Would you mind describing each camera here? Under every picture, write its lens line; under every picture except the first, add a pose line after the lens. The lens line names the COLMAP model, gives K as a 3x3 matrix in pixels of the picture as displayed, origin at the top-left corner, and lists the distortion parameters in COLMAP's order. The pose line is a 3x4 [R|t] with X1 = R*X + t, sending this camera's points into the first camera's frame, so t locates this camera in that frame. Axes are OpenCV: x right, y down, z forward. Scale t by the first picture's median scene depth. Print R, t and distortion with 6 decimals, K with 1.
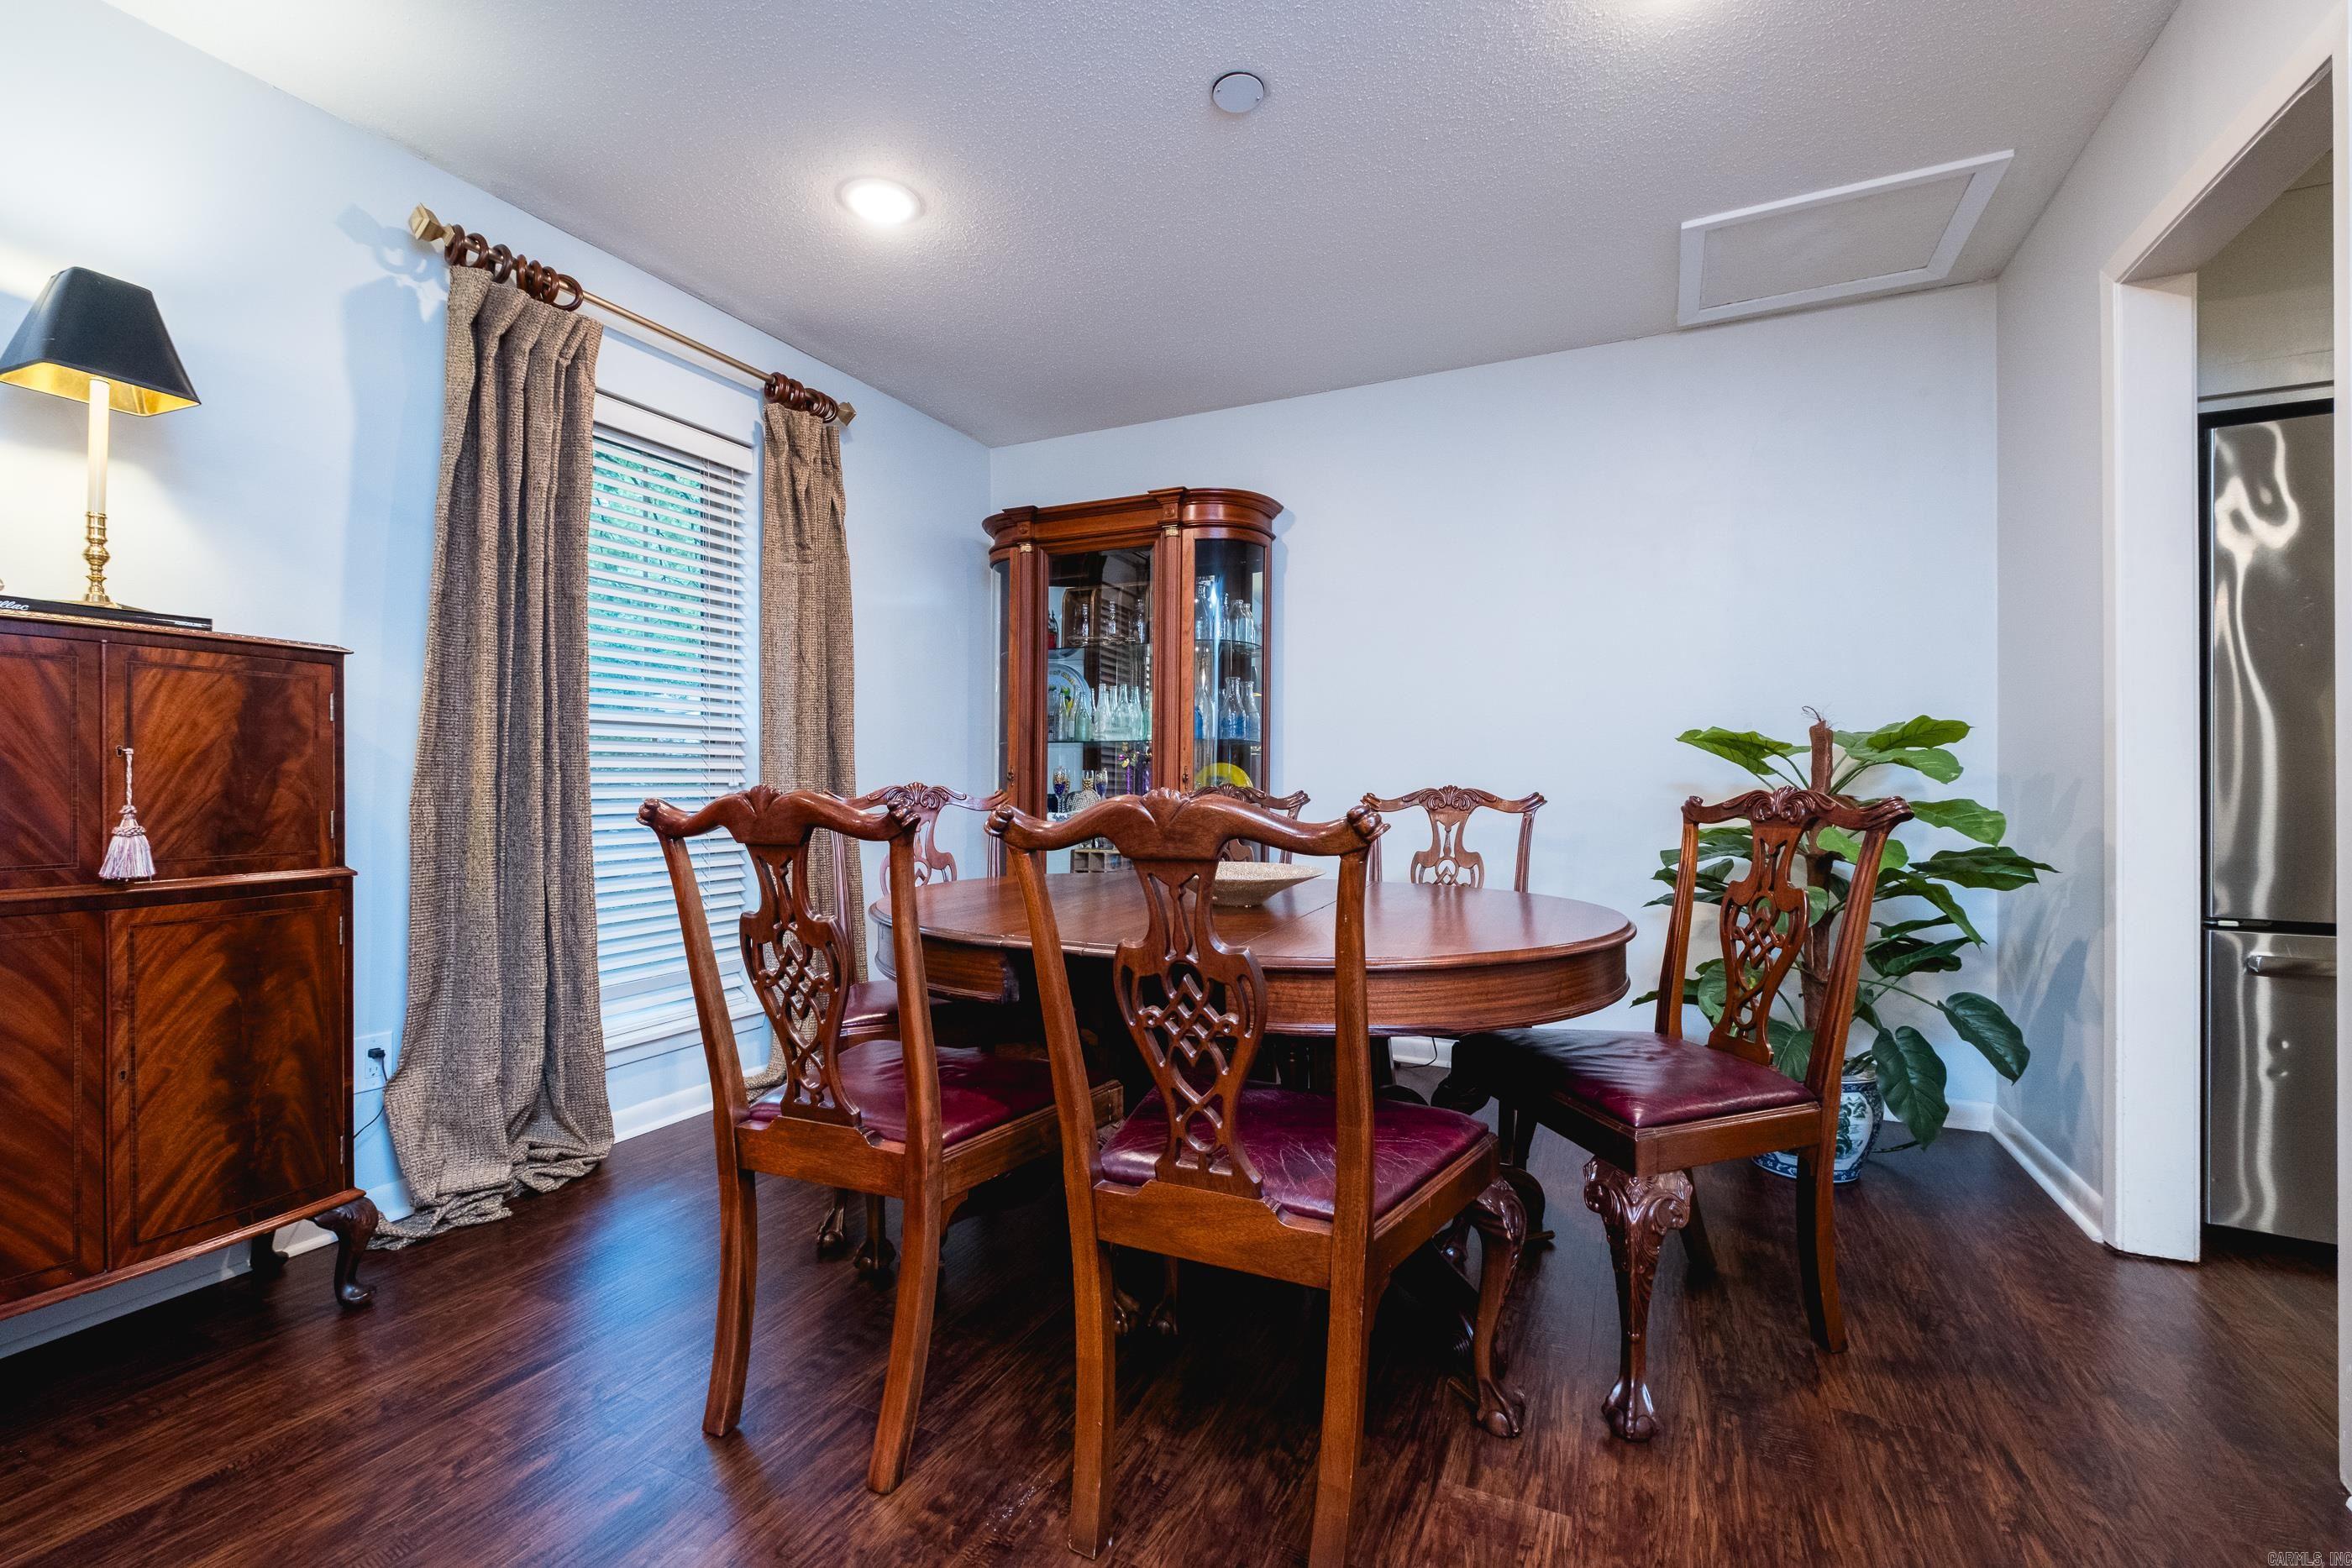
lens RADIAL K [[1040.6, 0, 1186.8], [0, 1040.6, 783.4], [0, 0, 1]] dist [-0.001232, -0.000121]
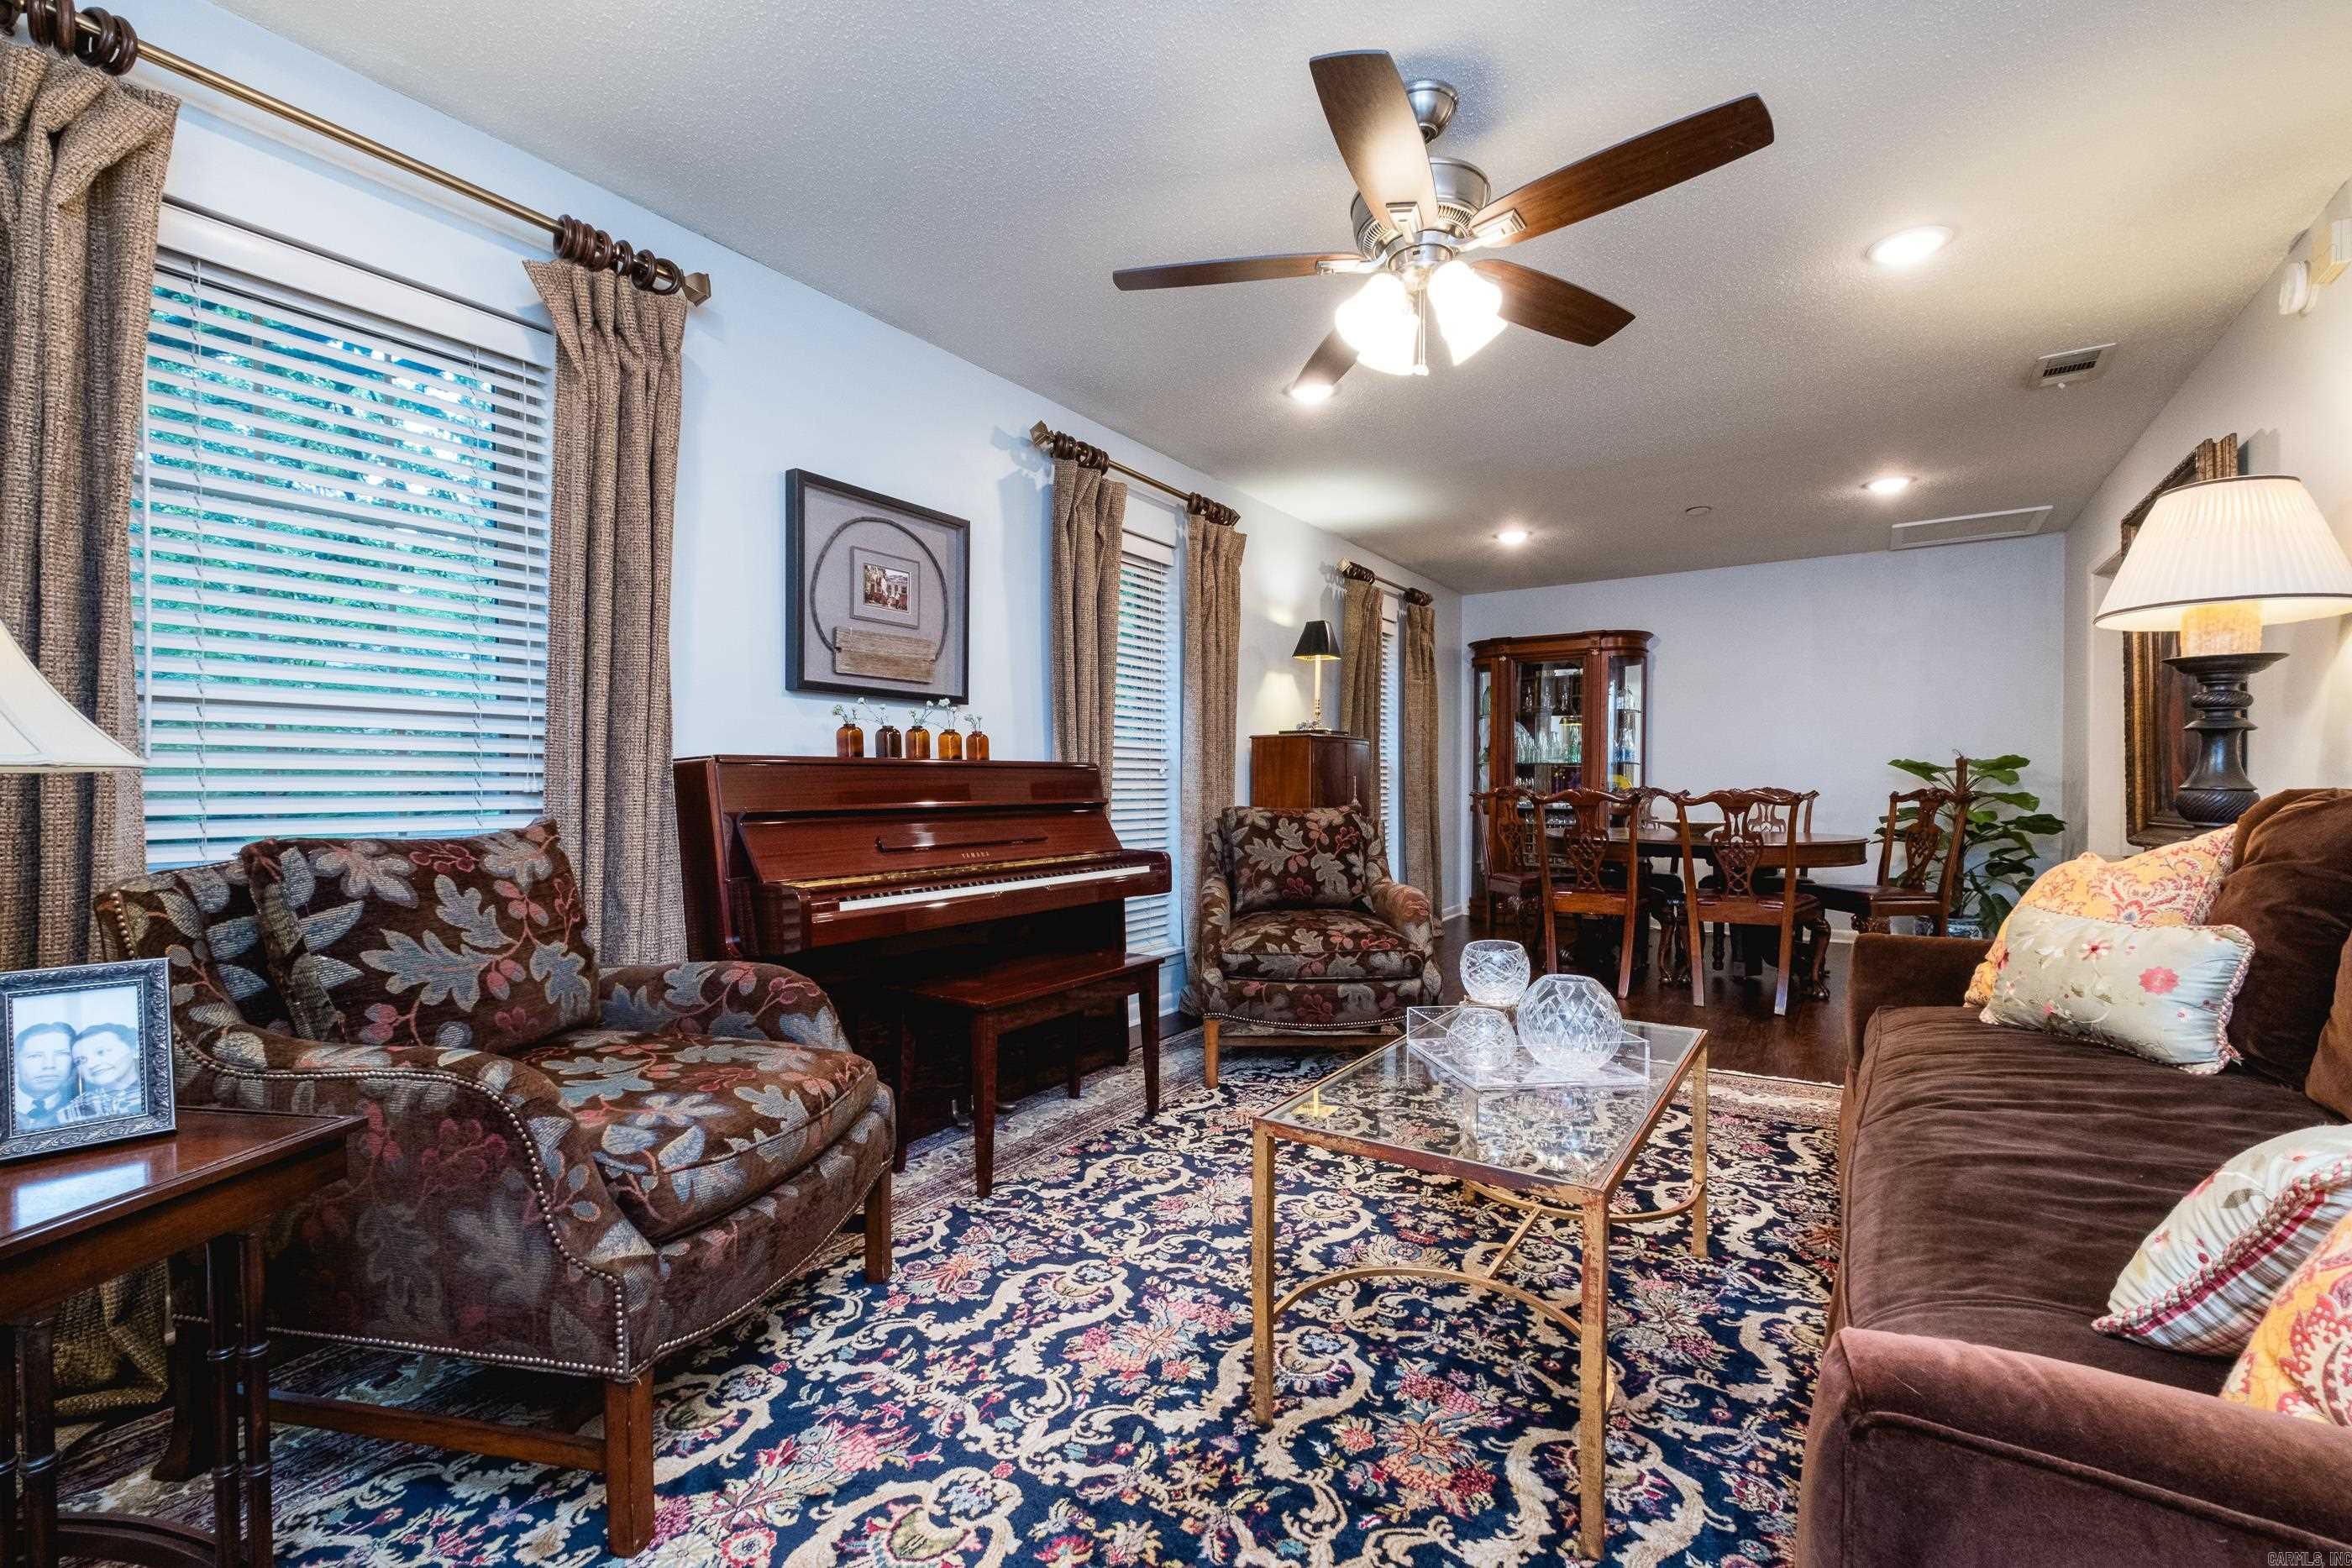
lens RADIAL K [[1013.4, 0, 1174.2], [0, 1013.4, 807.5], [0, 0, 1]] dist [0.001426, 0.000084]
pose [[0.986223, 0.006515, -0.165295, -0.630191], [-0.002393, 0.999682, 0.025122, -0.003370], [0.165406, -0.024380, 0.985924, -1.305618]]
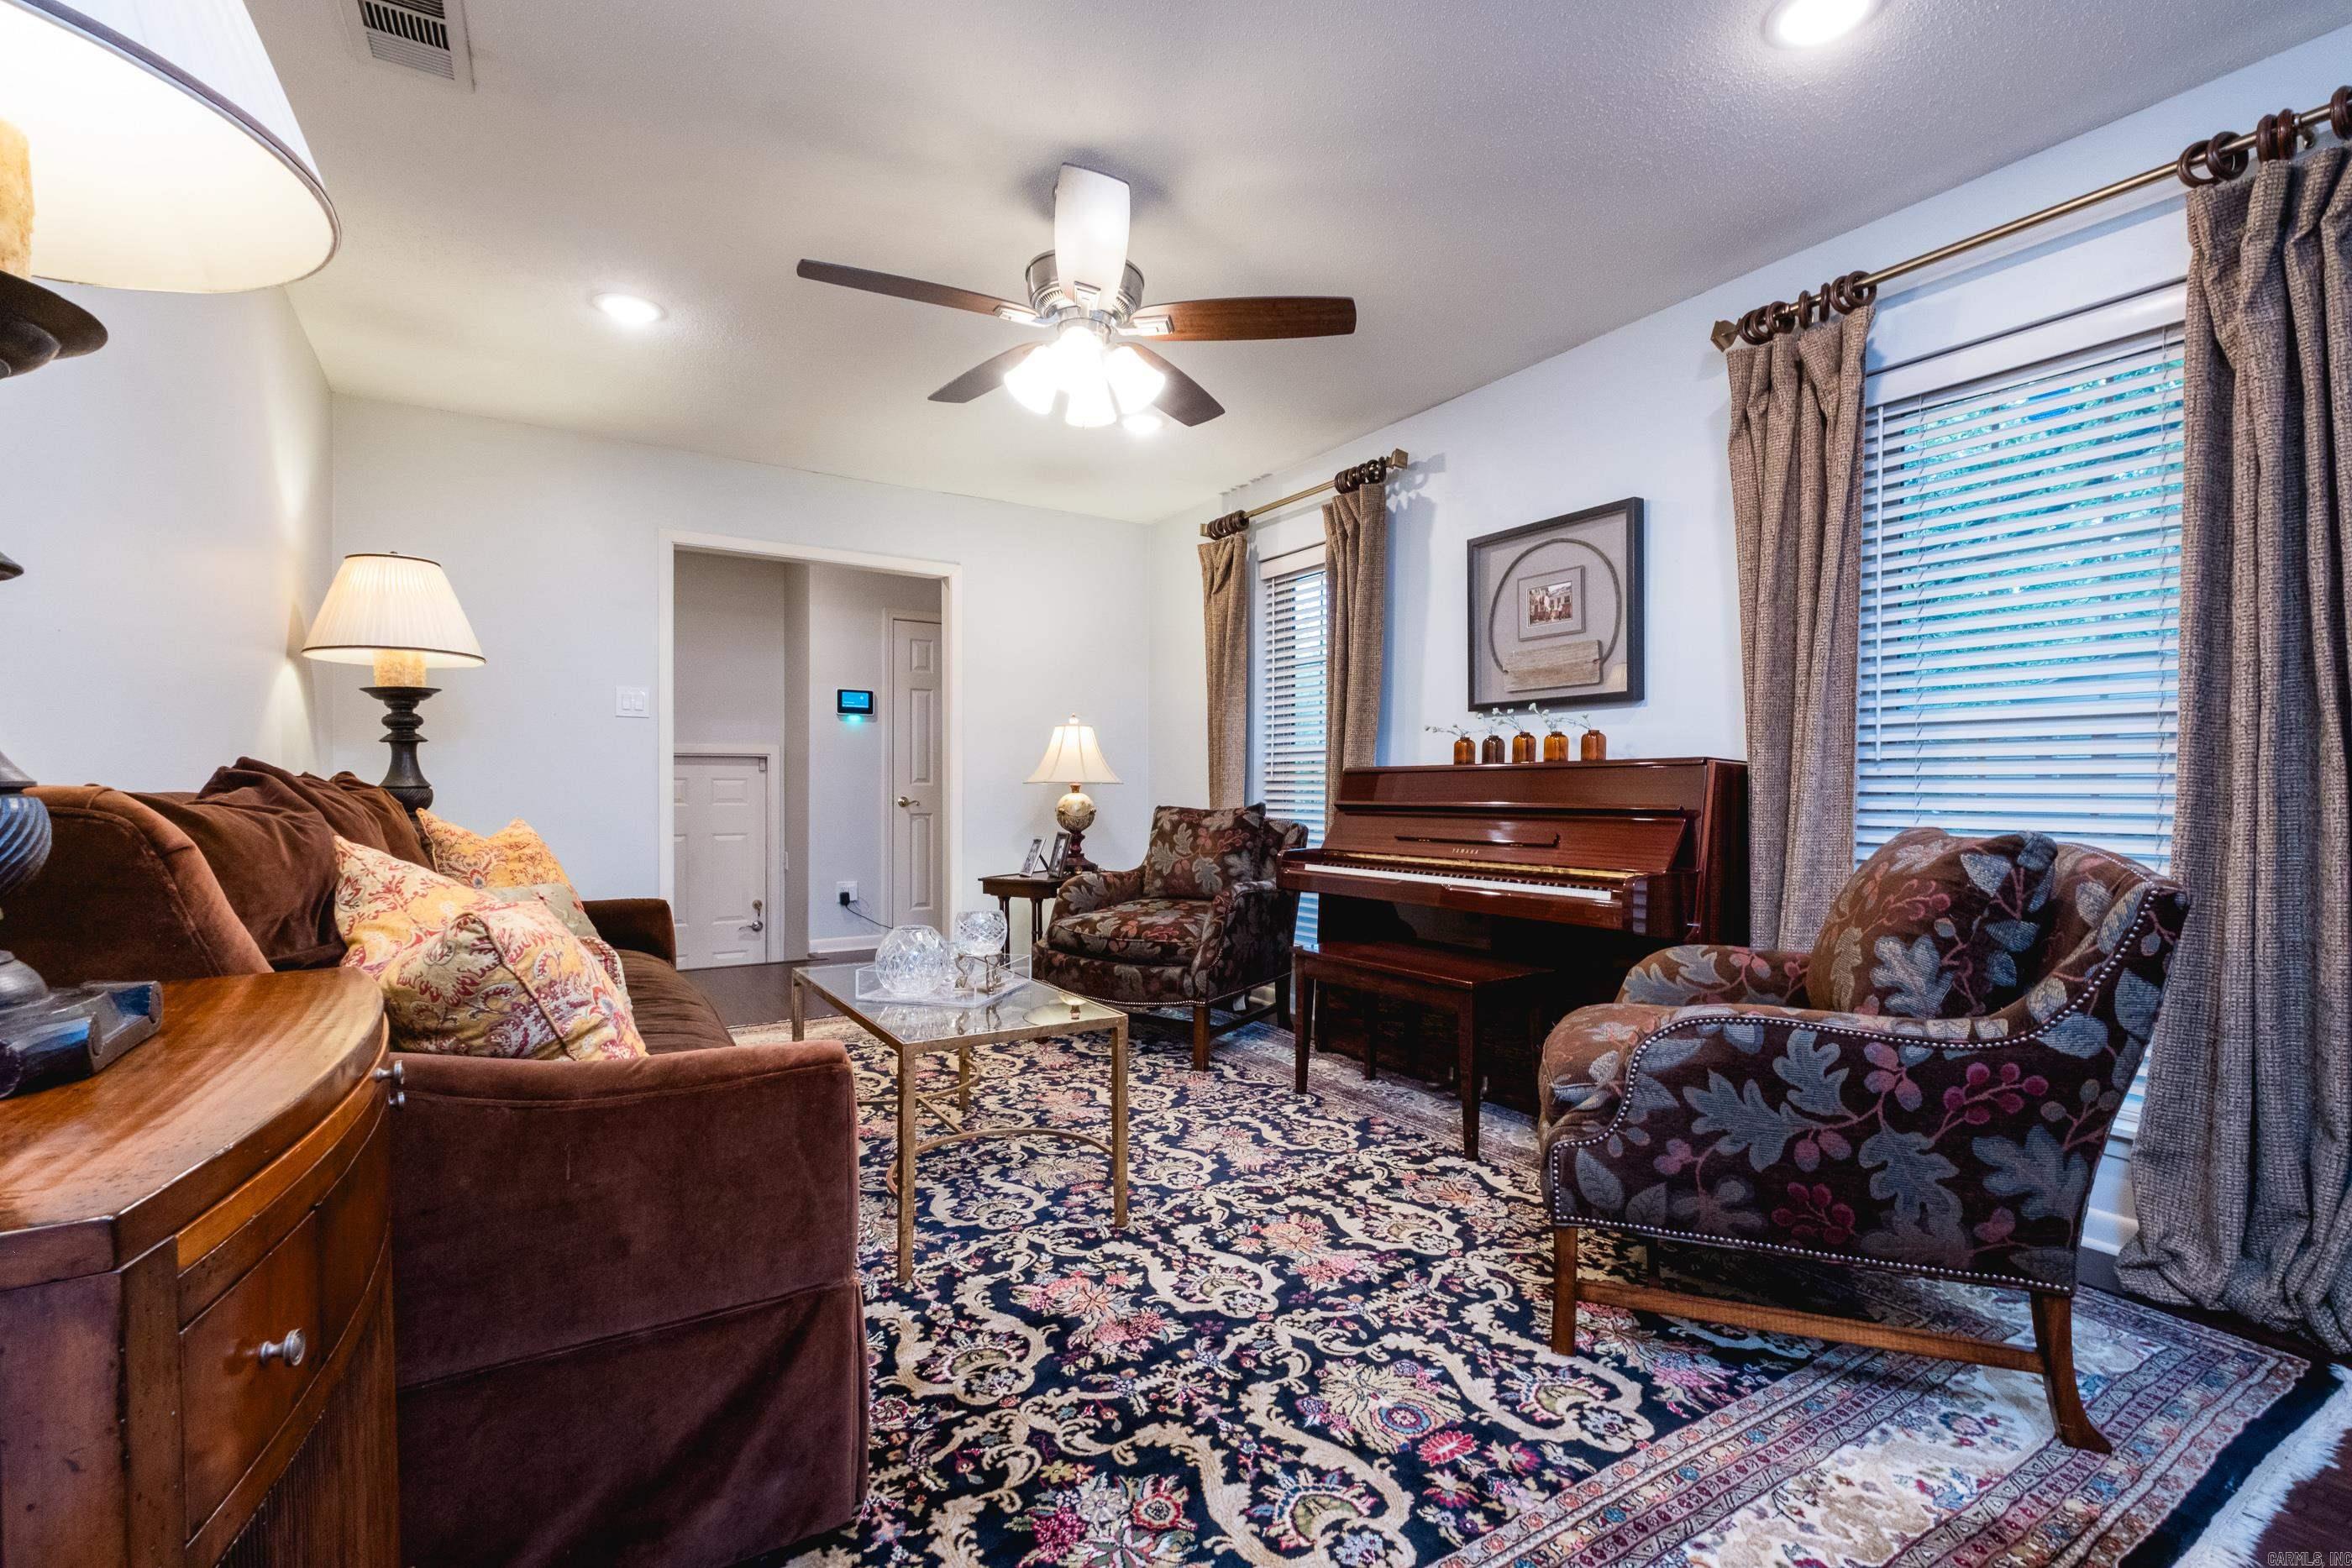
lens RADIAL K [[1040.6, 0, 1186.8], [0, 1040.6, 783.4], [0, 0, 1]] dist [-0.001232, -0.000121]
pose [[-0.545195, -0.002188, -0.838306, 1.717866], [0.001556, 0.999992, -0.003622, 0.008236], [0.838308, -0.003279, -0.545187, 2.859352]]
